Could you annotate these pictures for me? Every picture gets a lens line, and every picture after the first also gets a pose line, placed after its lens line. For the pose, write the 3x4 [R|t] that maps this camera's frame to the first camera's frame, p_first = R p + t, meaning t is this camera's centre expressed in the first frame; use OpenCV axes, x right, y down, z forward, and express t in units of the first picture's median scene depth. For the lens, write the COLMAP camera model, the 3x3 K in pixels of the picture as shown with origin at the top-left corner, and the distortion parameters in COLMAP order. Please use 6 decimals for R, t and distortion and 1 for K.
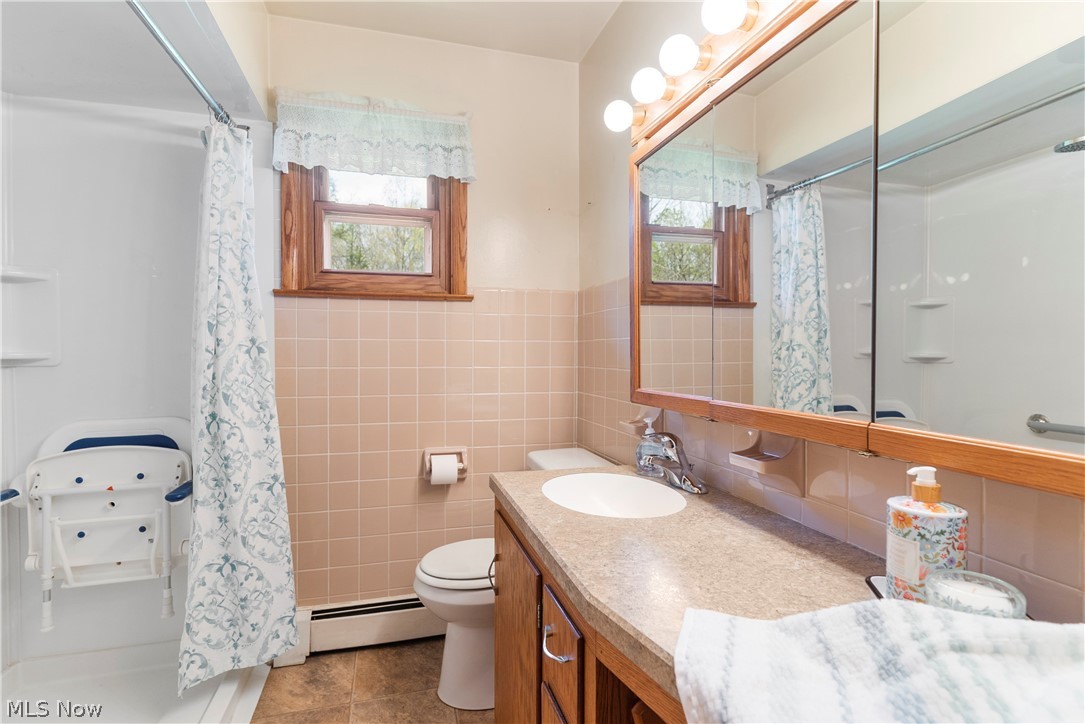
lens RADIAL K [[523.7, 0, 542.5], [0, 523.7, 362.0], [0, 0, 1]] dist [0.001978, 0.000009]
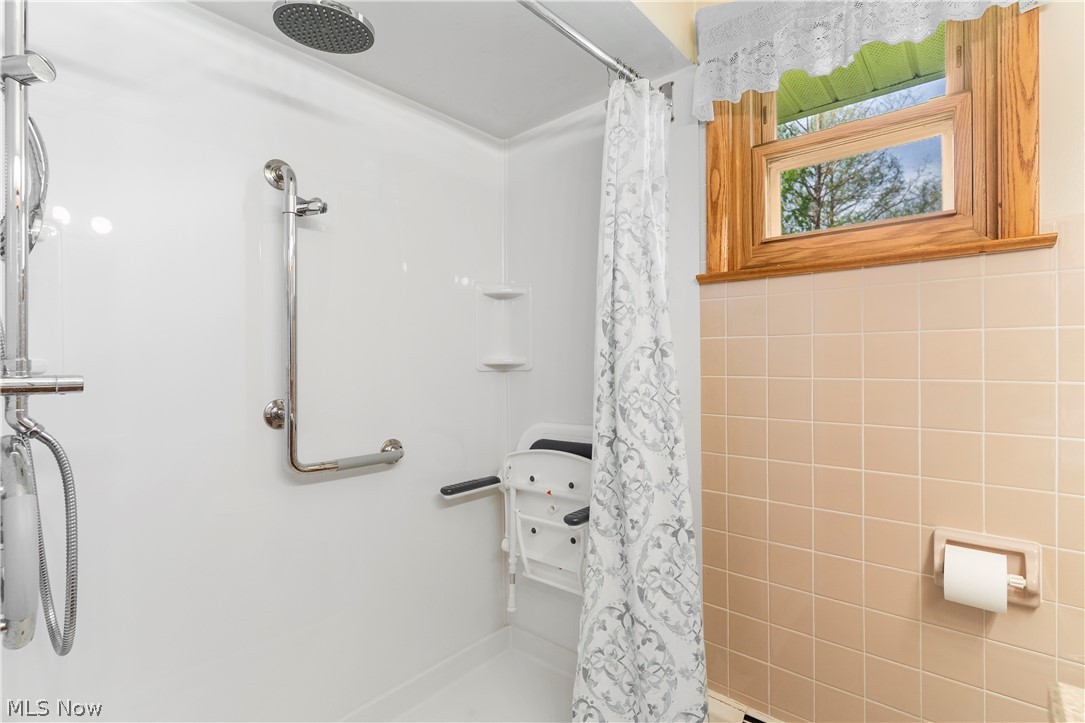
lens RADIAL K [[523.7, 0, 542.5], [0, 523.7, 361.5], [0, 0, 1]] dist [0.001978, 0.000009]
pose [[0.552782, -0.003043, -0.833320, 0.010222], [-0.006812, 0.999943, -0.008170, -0.002888], [0.833298, 0.010192, 0.552730, 0.423918]]
